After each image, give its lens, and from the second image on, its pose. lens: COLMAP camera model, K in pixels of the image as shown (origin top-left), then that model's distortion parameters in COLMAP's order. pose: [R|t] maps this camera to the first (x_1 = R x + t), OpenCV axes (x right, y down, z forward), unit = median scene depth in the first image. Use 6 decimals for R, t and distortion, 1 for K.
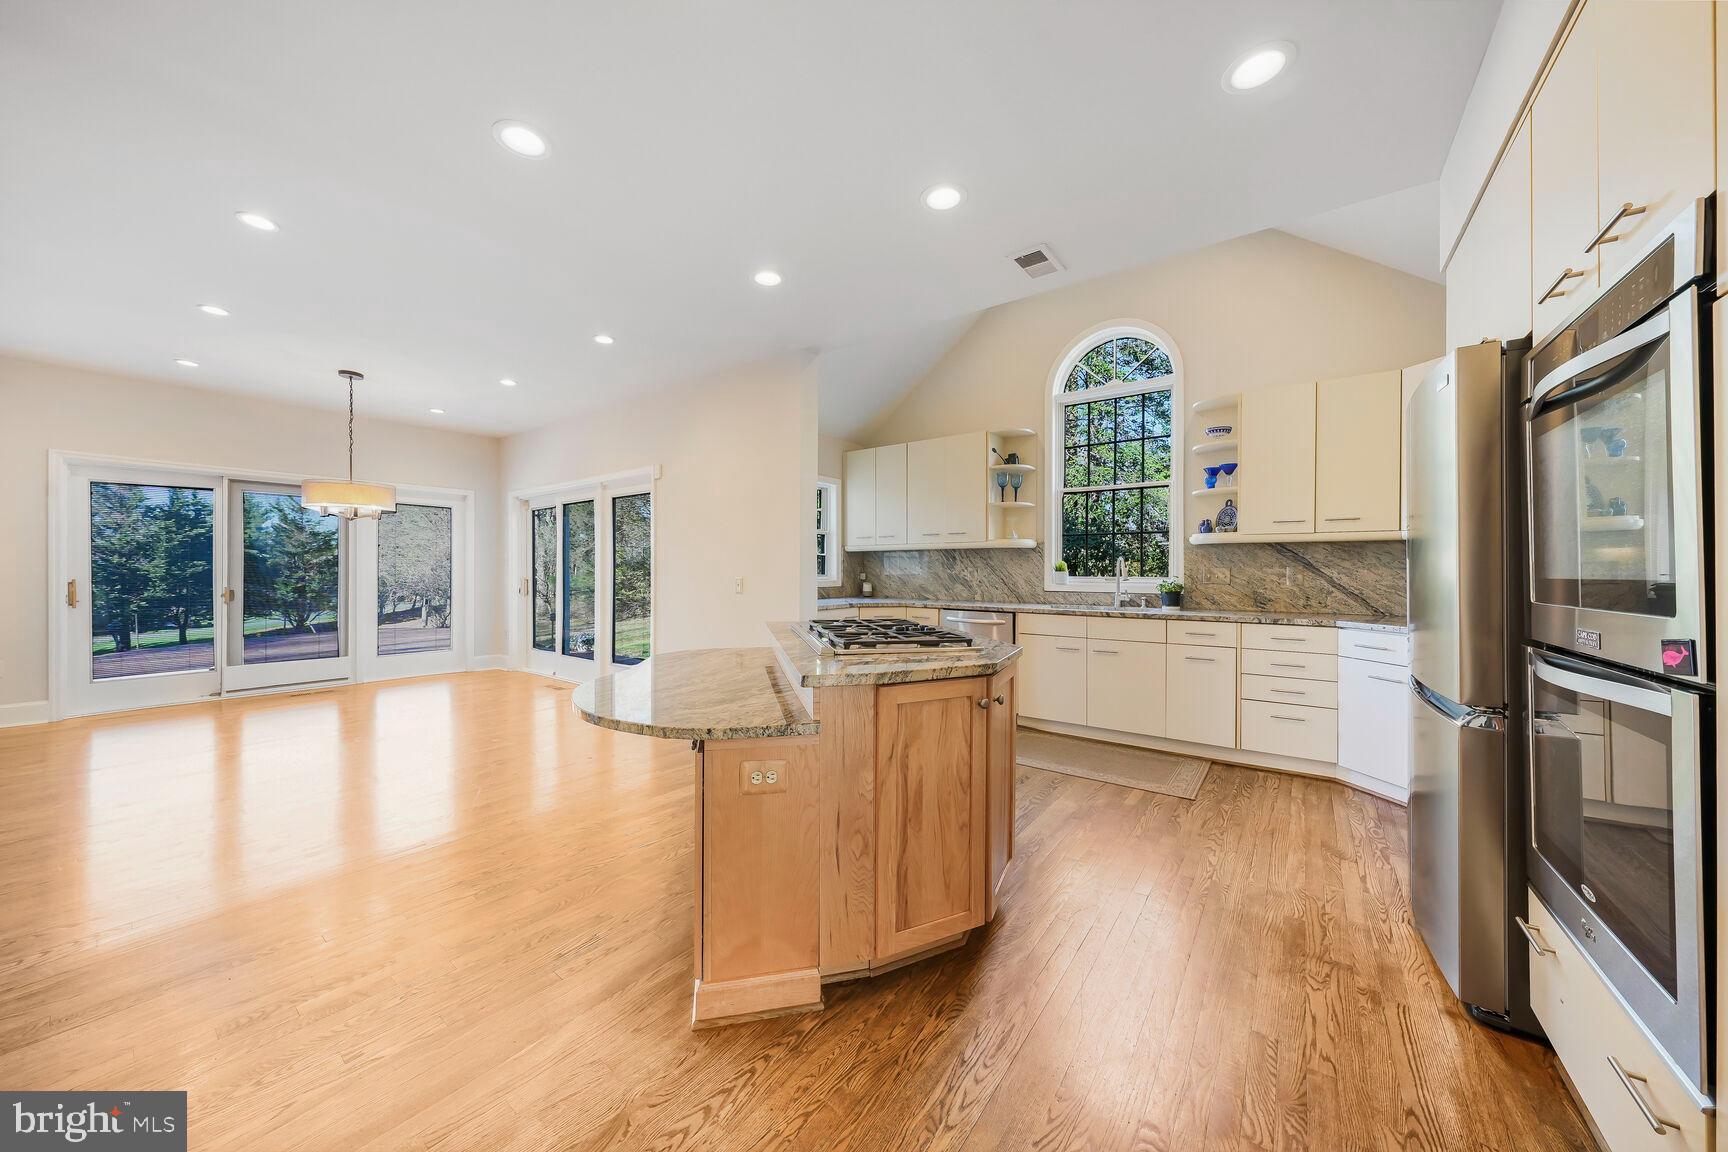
lens RADIAL K [[597.1, 0, 871.1], [0, 597.1, 570.7], [0, 0, 1]] dist [0.009380, 0.000226]
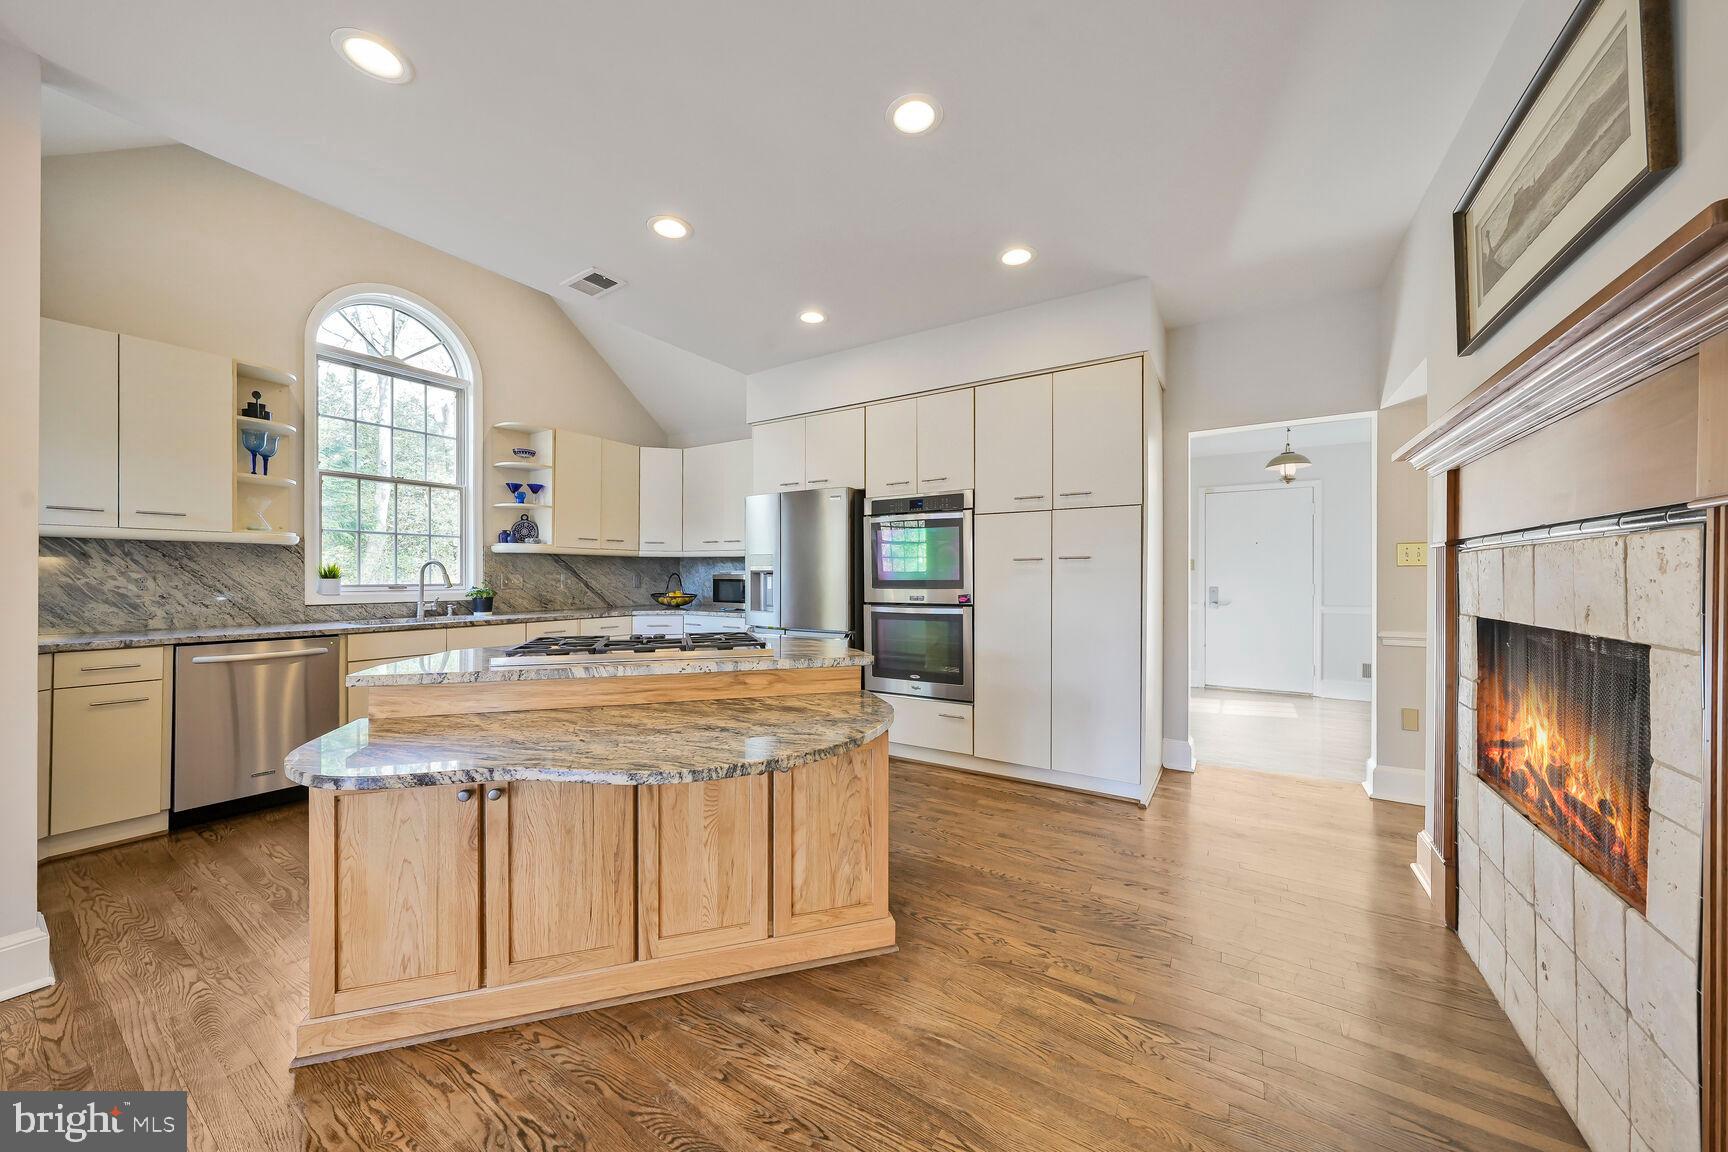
lens RADIAL K [[597.1, 0, 864.7], [0, 597.1, 574.0], [0, 0, 1]] dist [0.009380, 0.000226]
pose [[-0.058496, 0.000945, 0.998287, -0.554628], [0.000846, 0.999999, -0.000897, -0.003900], [-0.998287, 0.000792, -0.058497, 0.412948]]
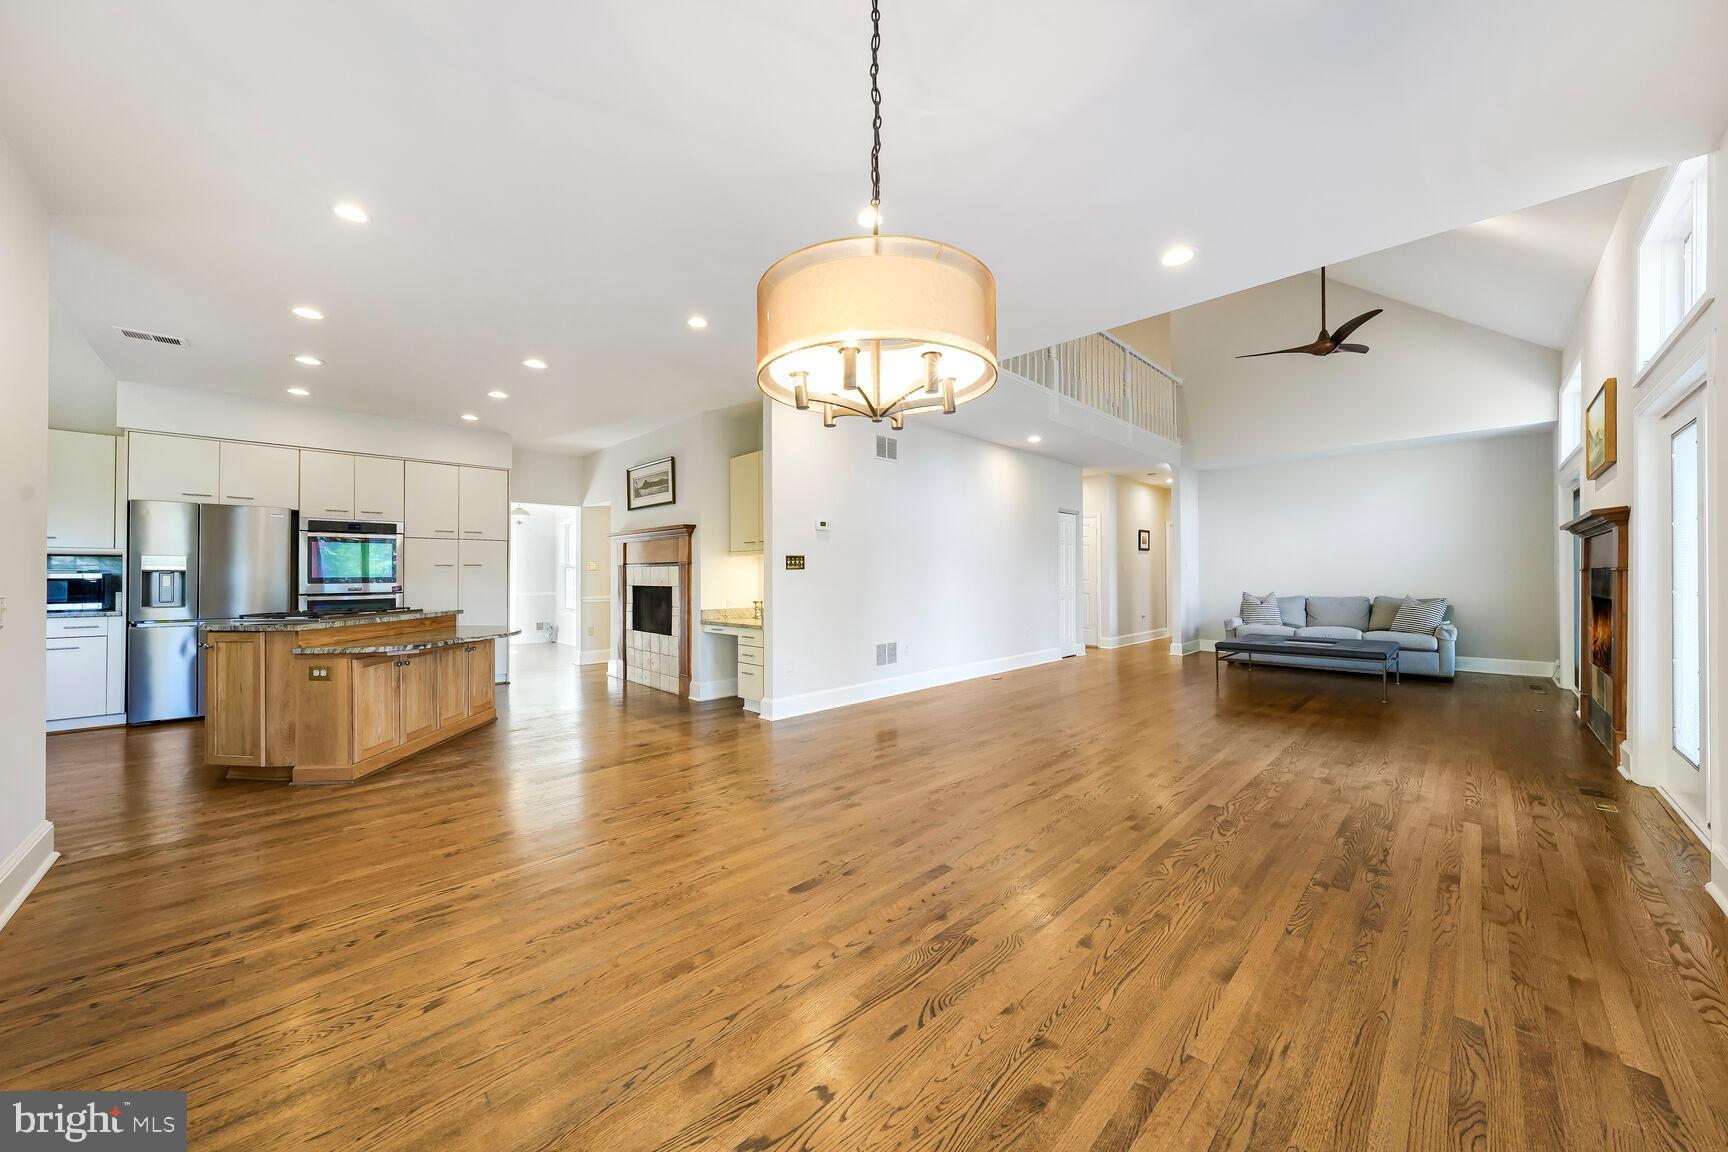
lens RADIAL K [[597.1, 0, 874.1], [0, 597.1, 575.4], [0, 0, 1]] dist [0.009380, 0.000226]
pose [[-0.983447, 0.005456, 0.181112, -1.054808], [0.005202, 0.999985, -0.001878, 0.008786], [-0.181120, -0.000904, -0.983461, 1.395684]]
